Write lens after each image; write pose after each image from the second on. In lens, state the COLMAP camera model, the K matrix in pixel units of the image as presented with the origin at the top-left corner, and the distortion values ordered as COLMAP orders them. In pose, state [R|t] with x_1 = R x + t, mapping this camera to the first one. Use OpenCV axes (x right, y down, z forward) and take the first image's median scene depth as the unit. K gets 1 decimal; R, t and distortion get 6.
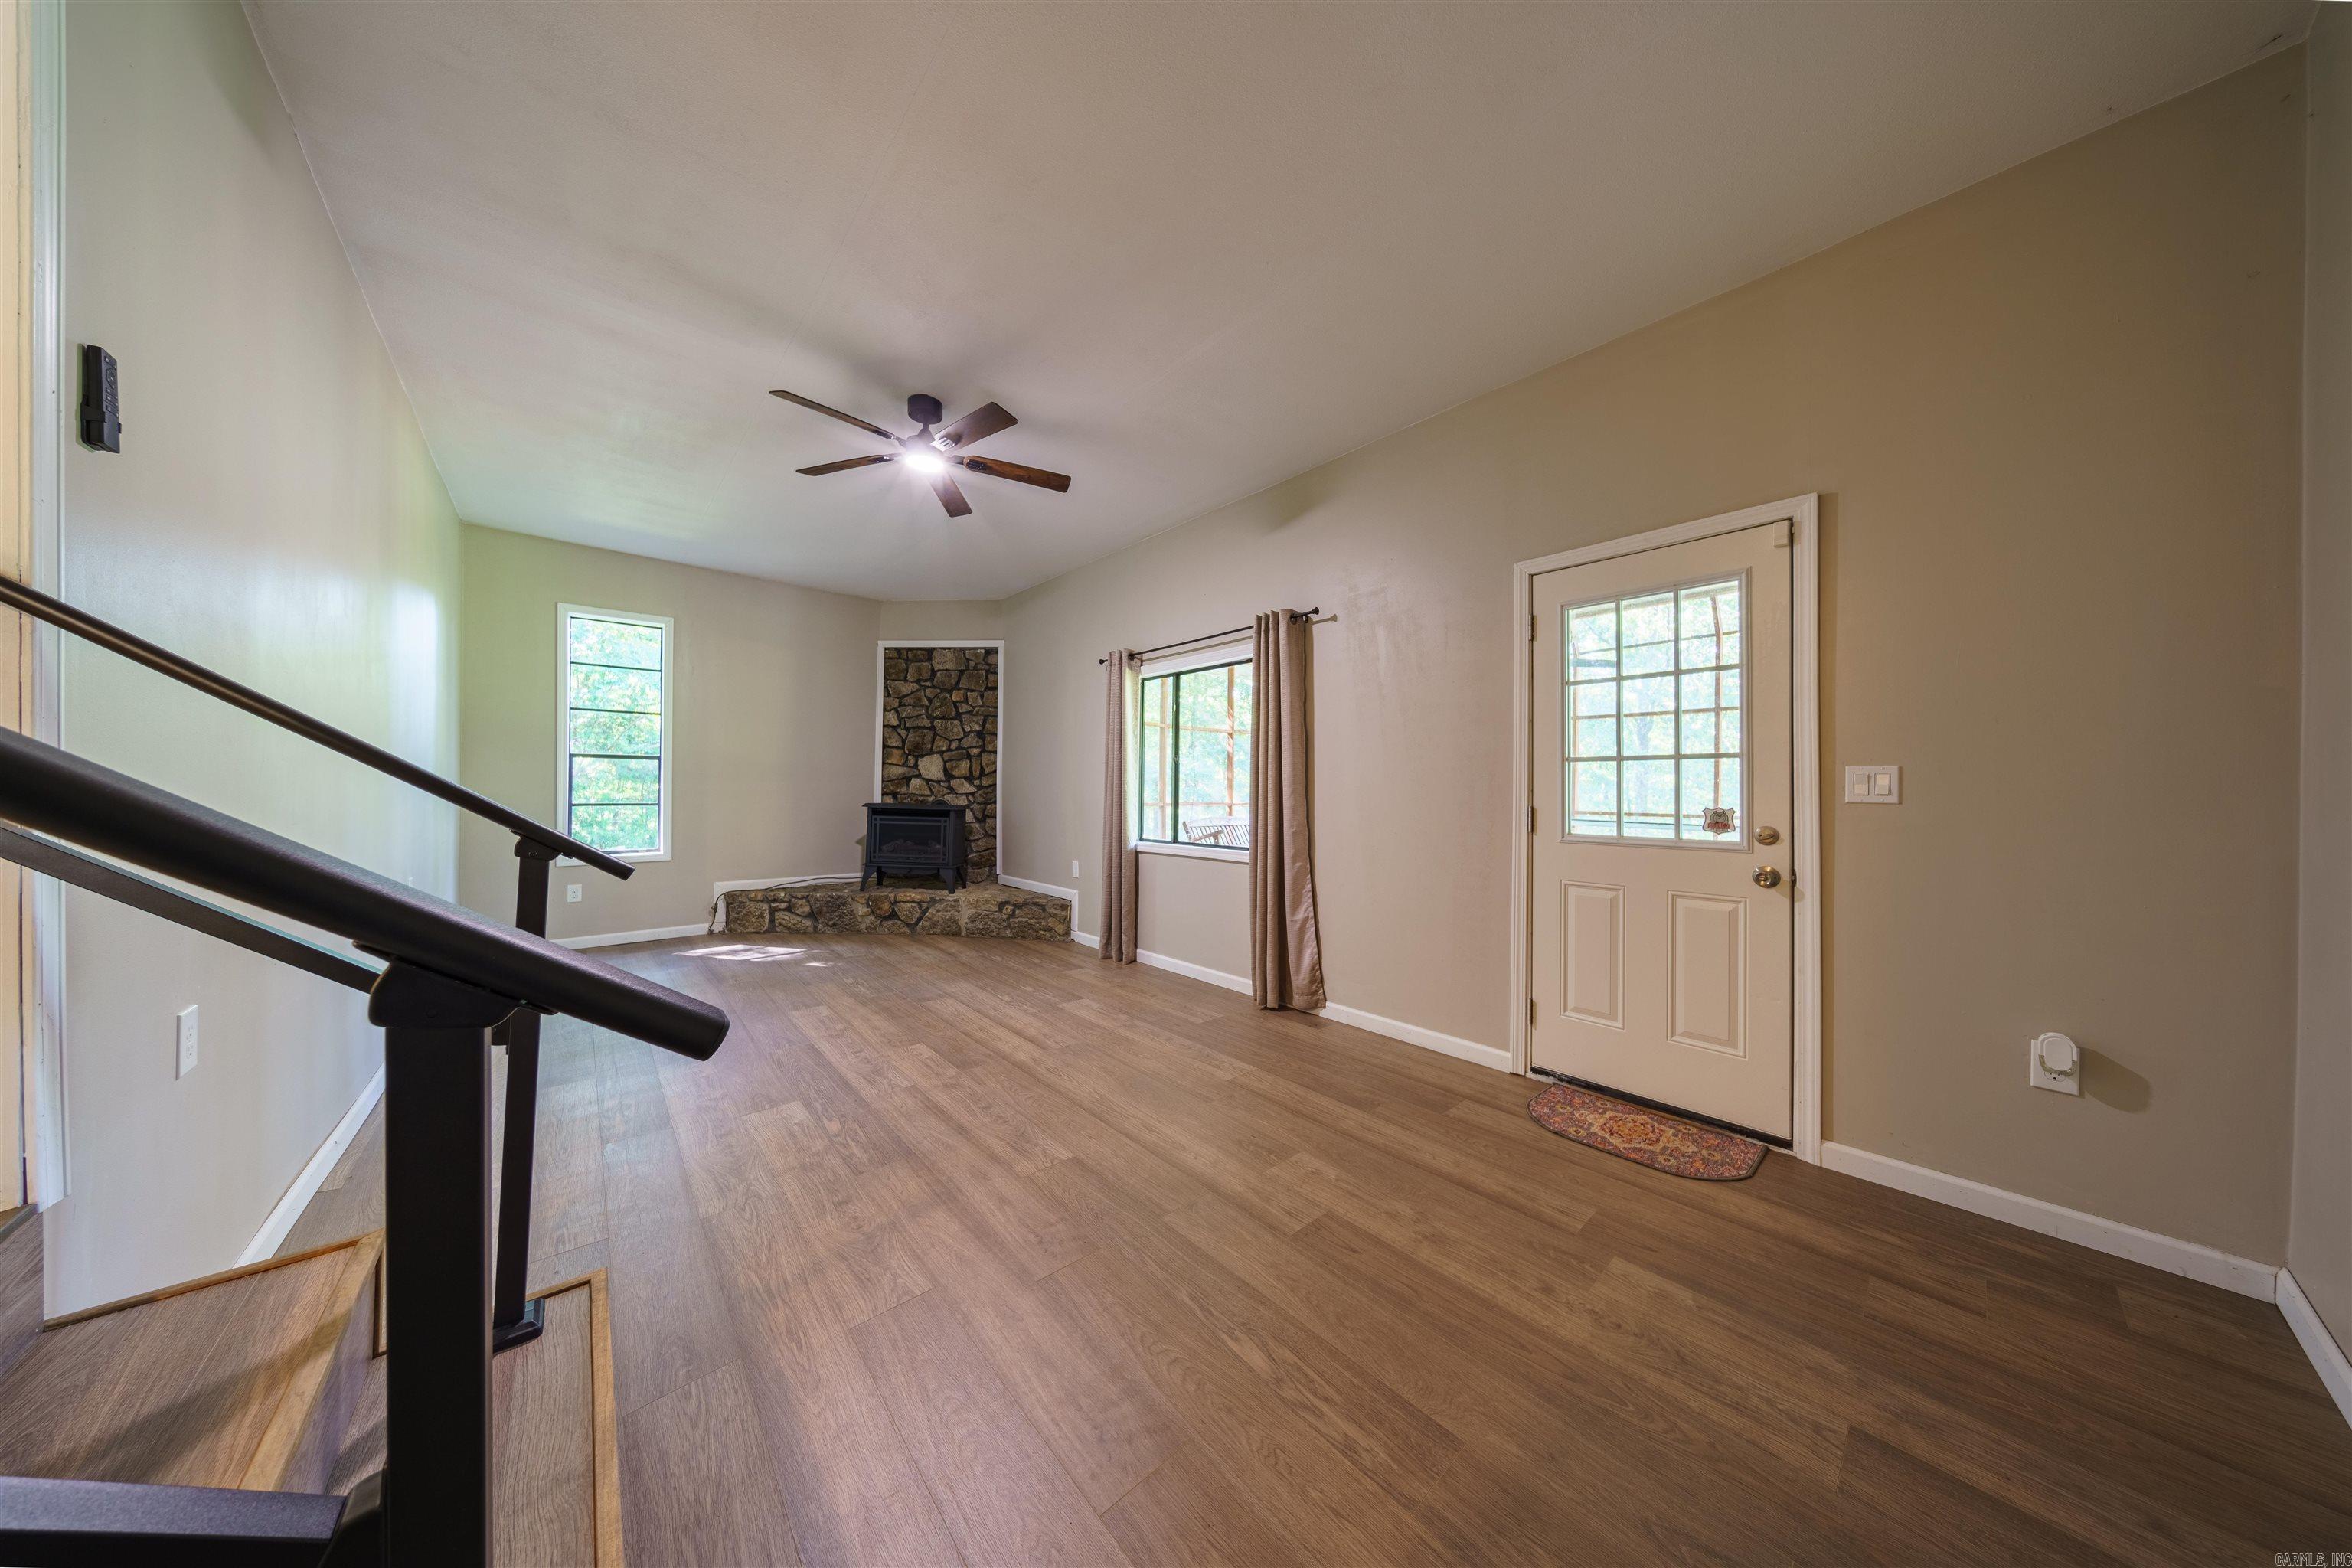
lens RADIAL K [[689.8, 0, 1176.0], [0, 689.8, 784.0], [0, 0, 1]] dist [-0.010975, 0.000012]
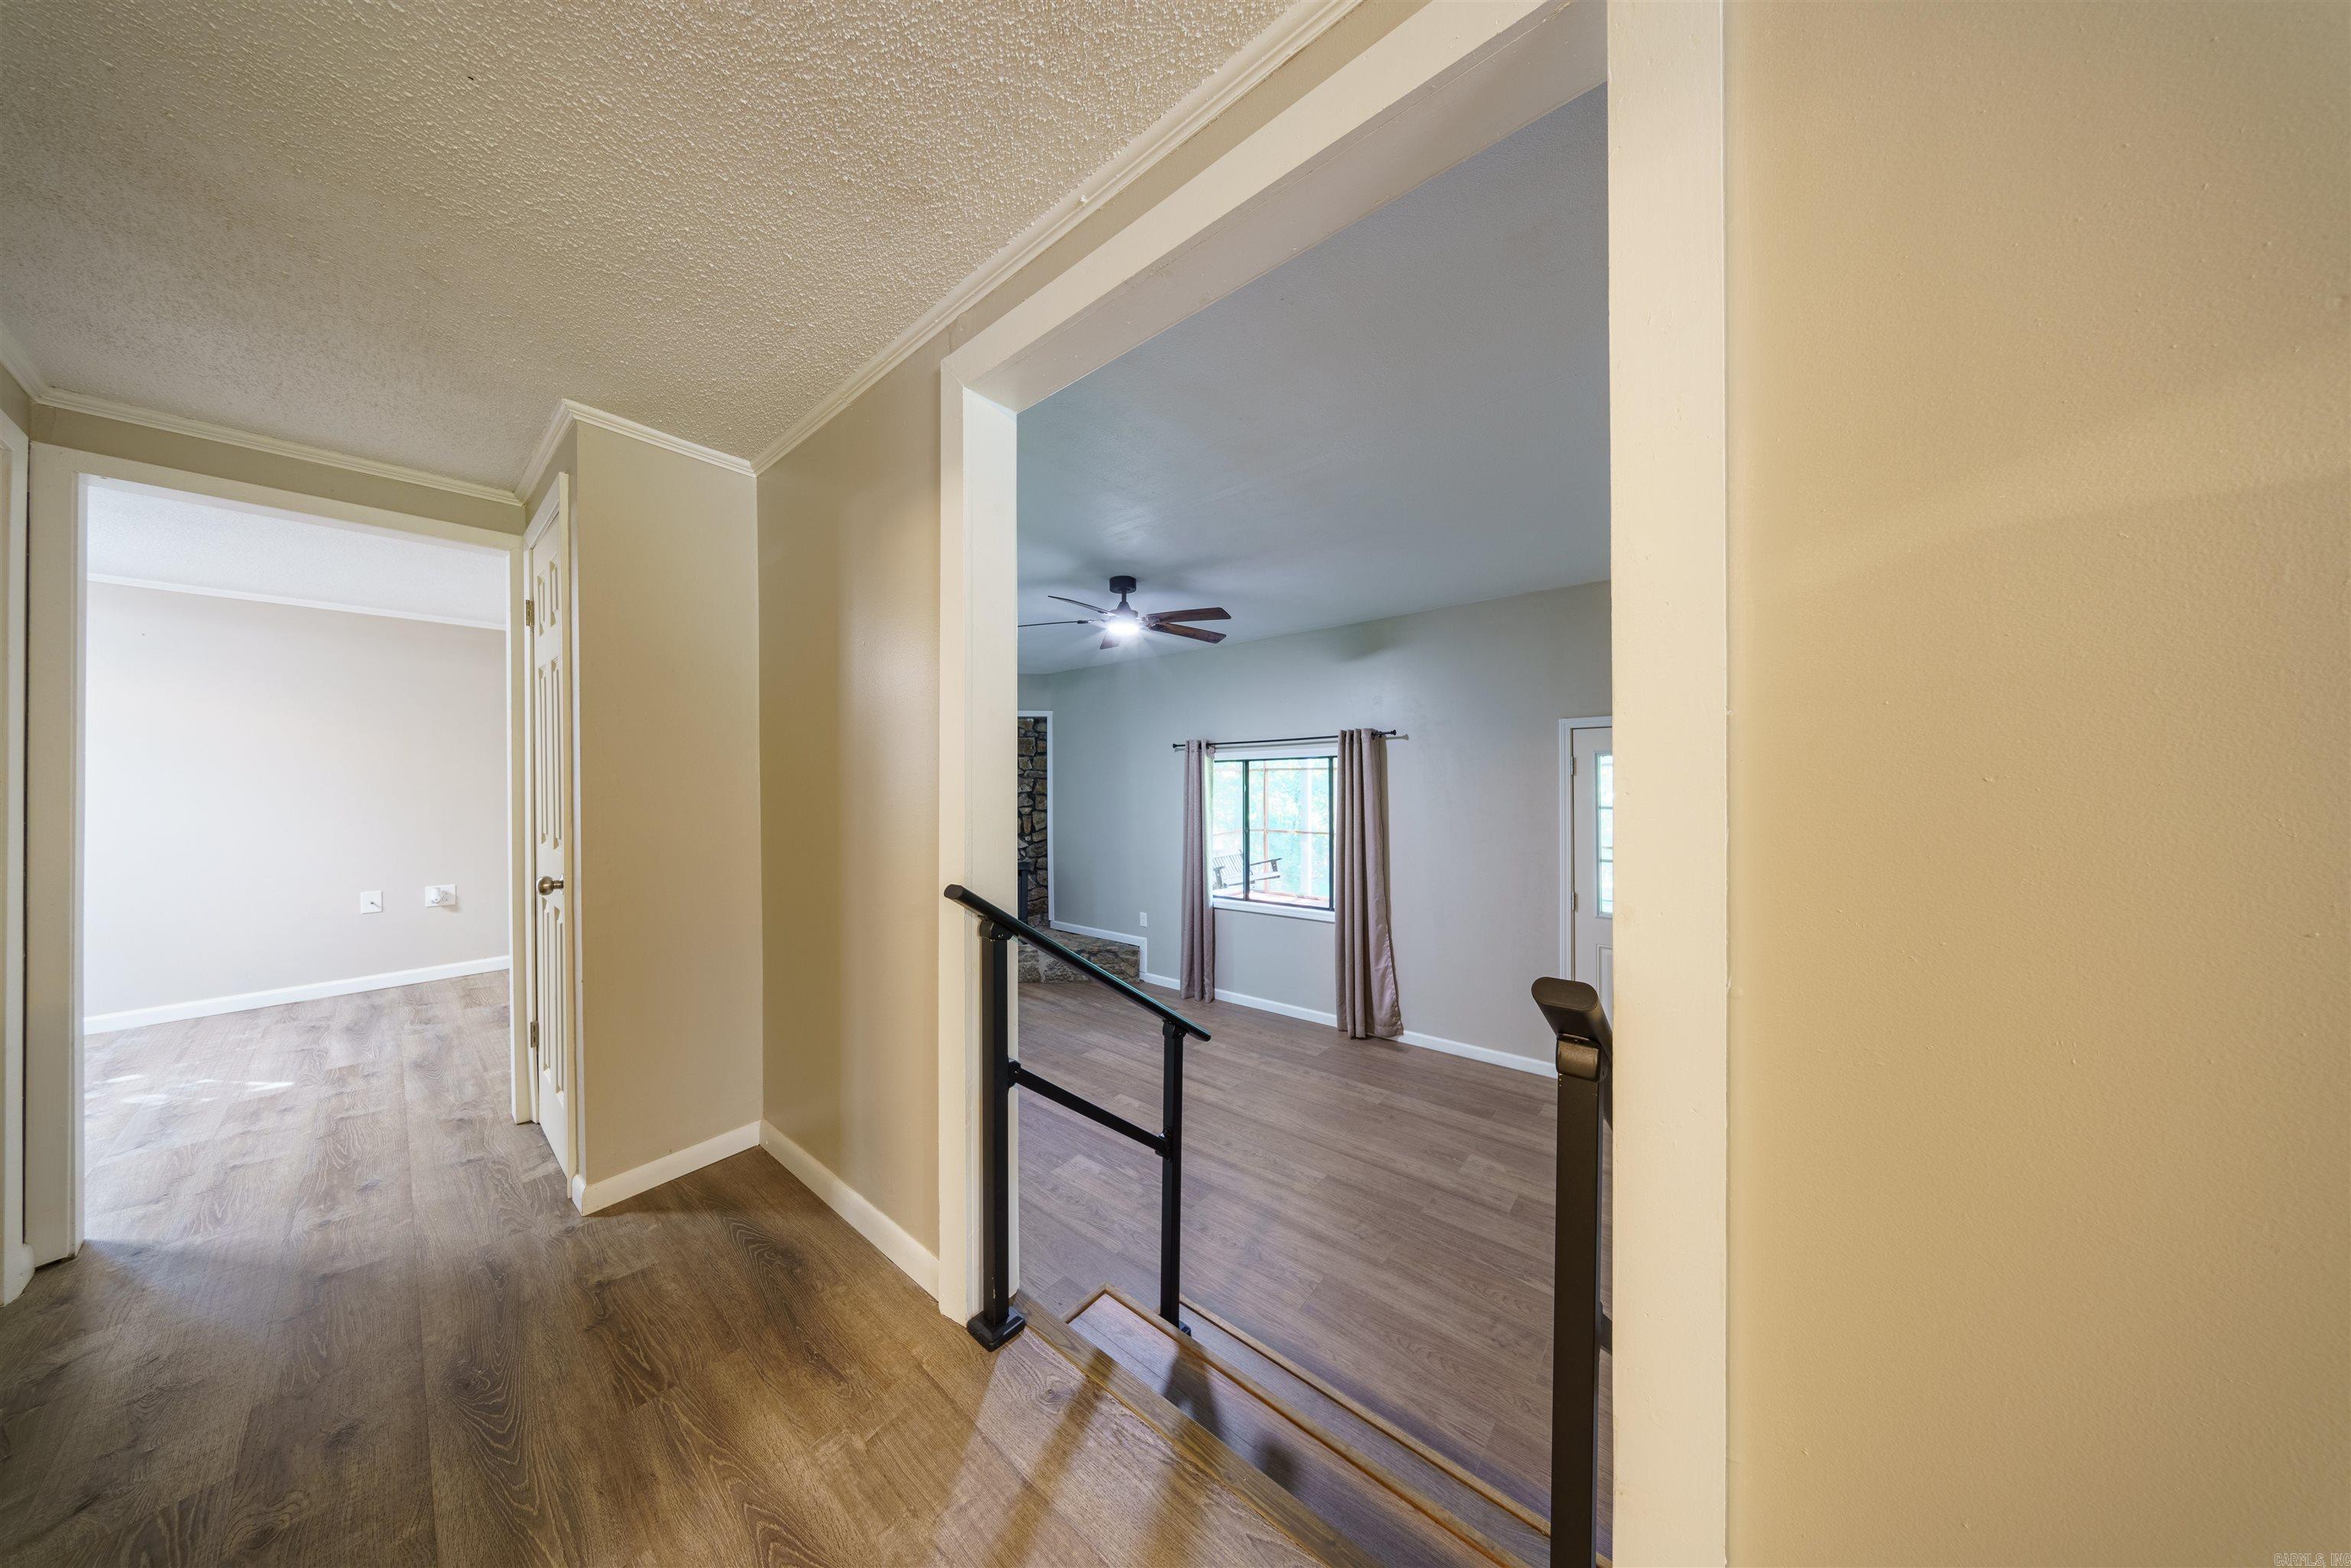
lens RADIAL K [[671.7, 0, 1173.7], [0, 671.7, 783.2], [0, 0, 1]] dist [-0.010265, 0.002306]
pose [[0.986911, -0.016061, 0.160463, -0.272262], [0.015180, 0.999862, 0.006710, -0.111823], [-0.160548, -0.004186, 0.987019, -0.121061]]
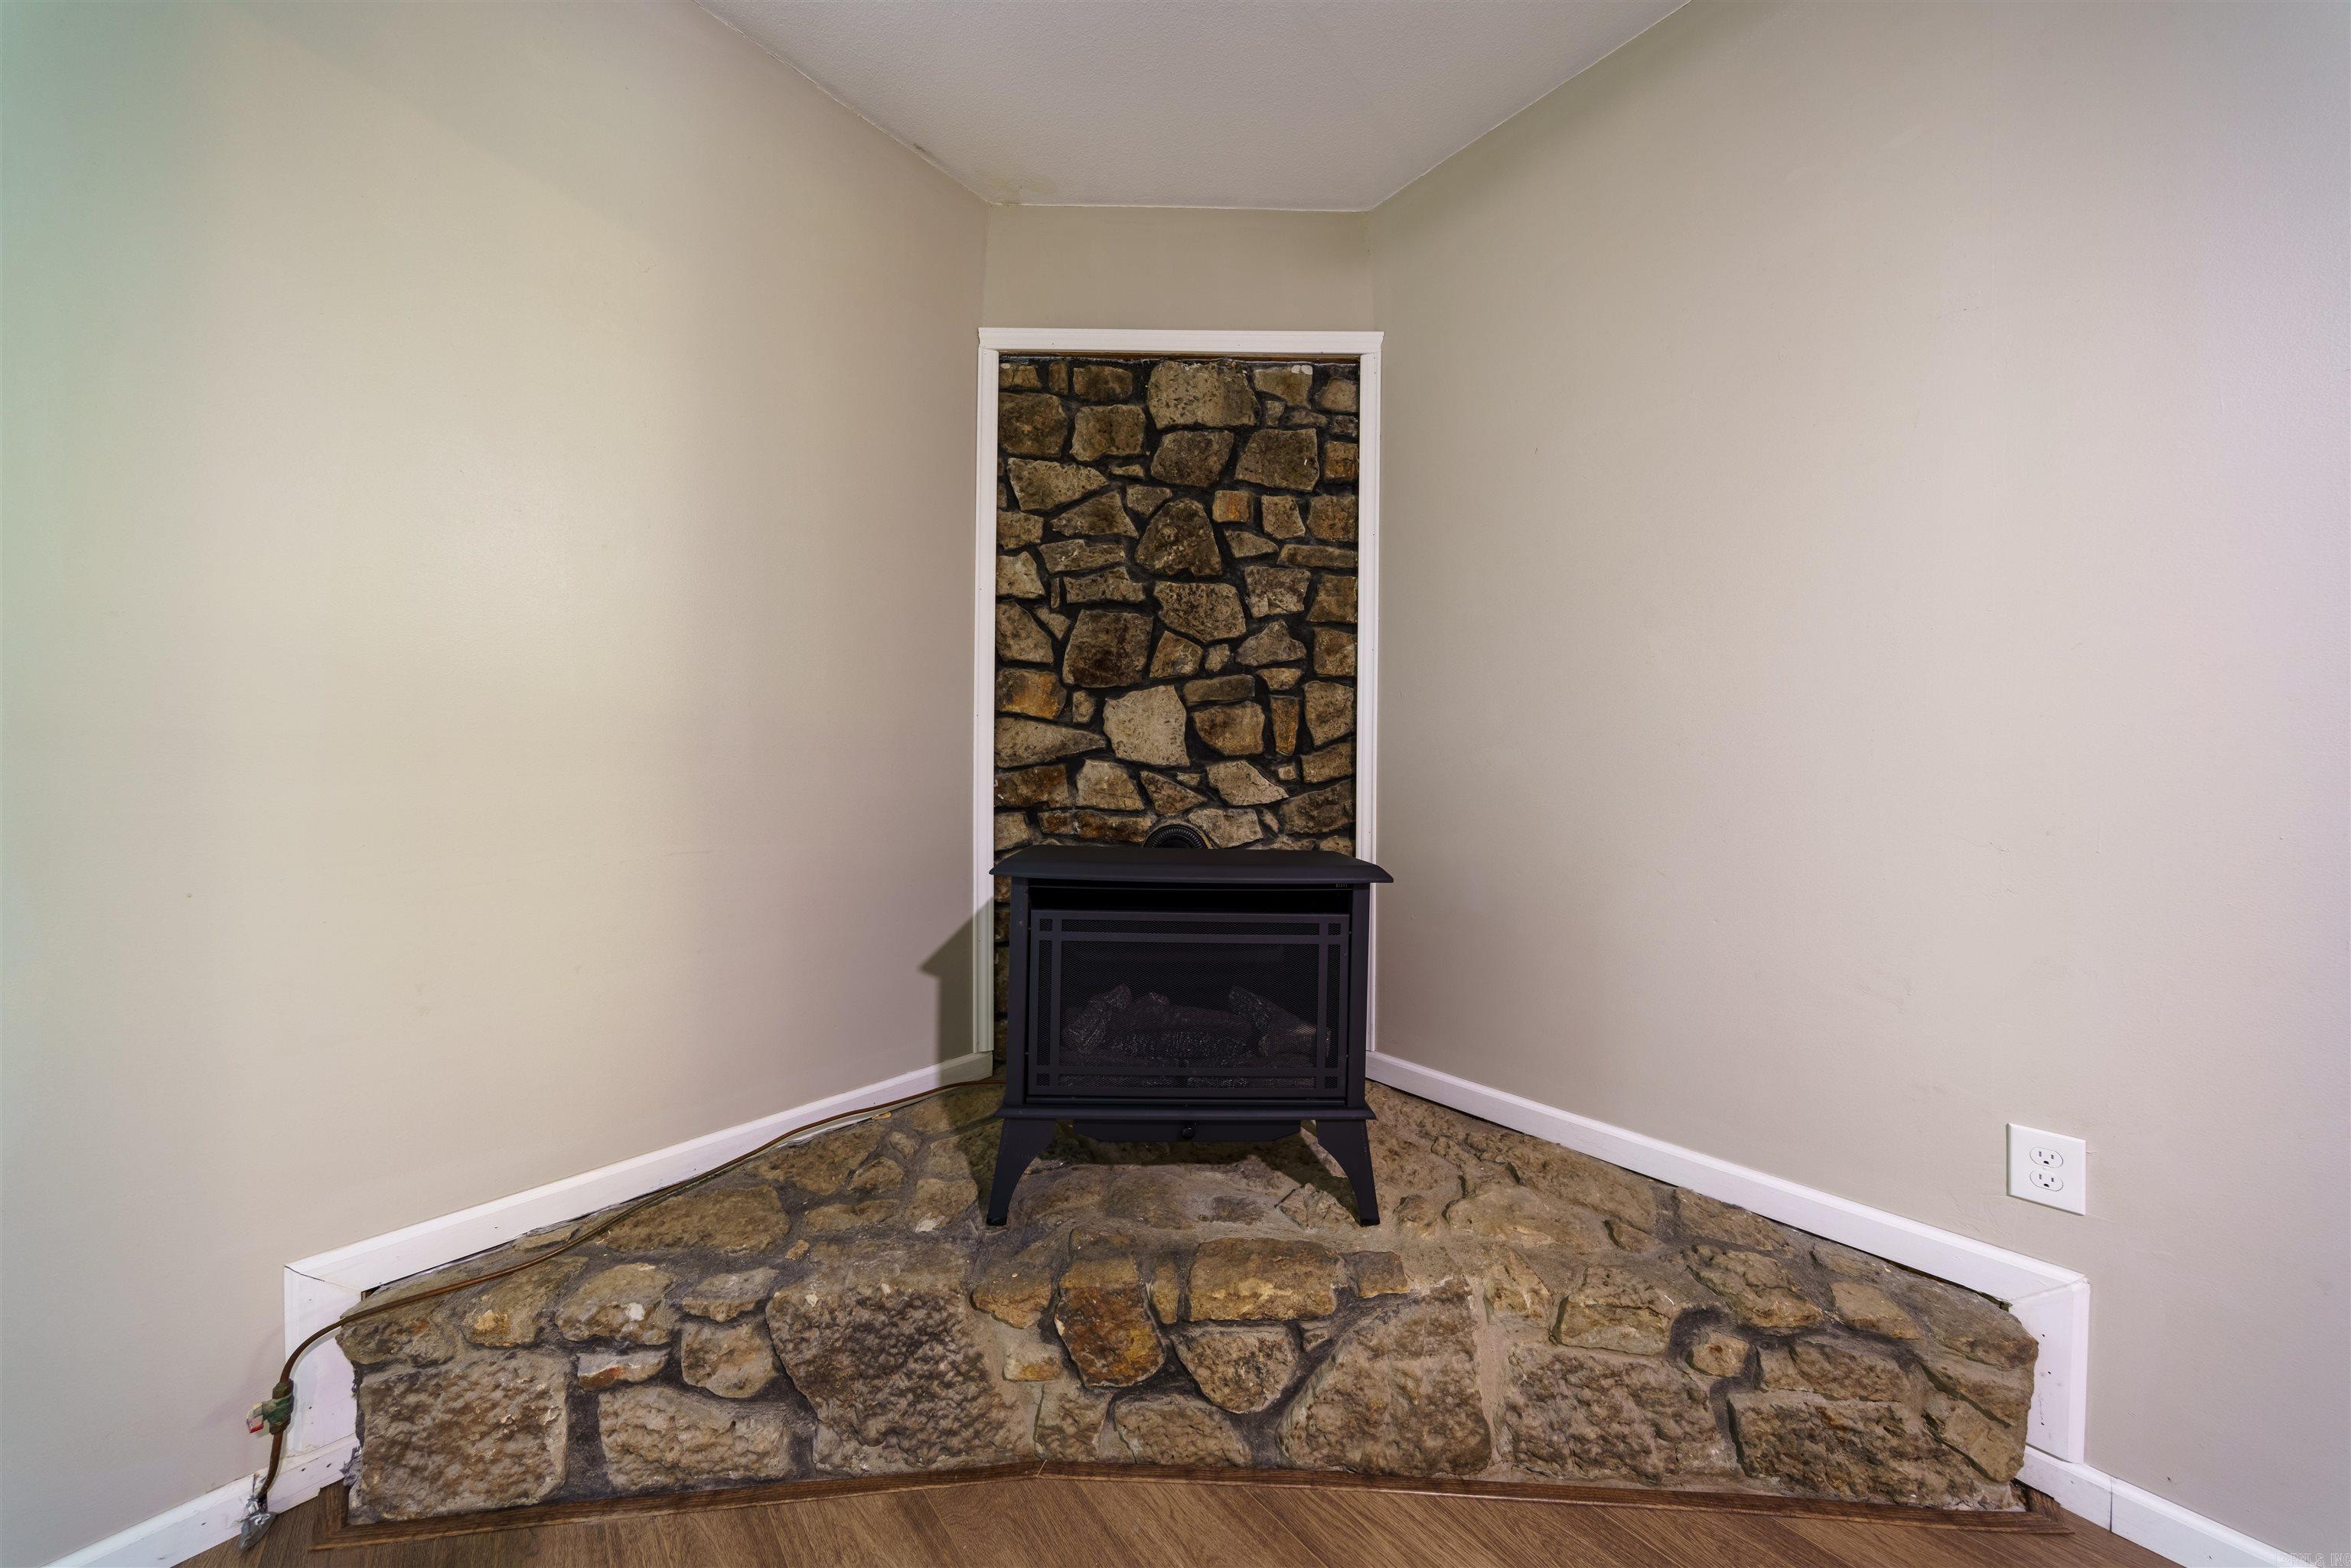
lens RADIAL K [[671.7, 0, 1173.7], [0, 671.7, 783.2], [0, 0, 1]] dist [-0.010265, 0.002306]
pose [[0.997863, -0.005897, 0.065077, -0.432005], [0.005114, 0.999913, 0.012181, -0.001225], [-0.065143, -0.011822, 0.997806, 0.808557]]
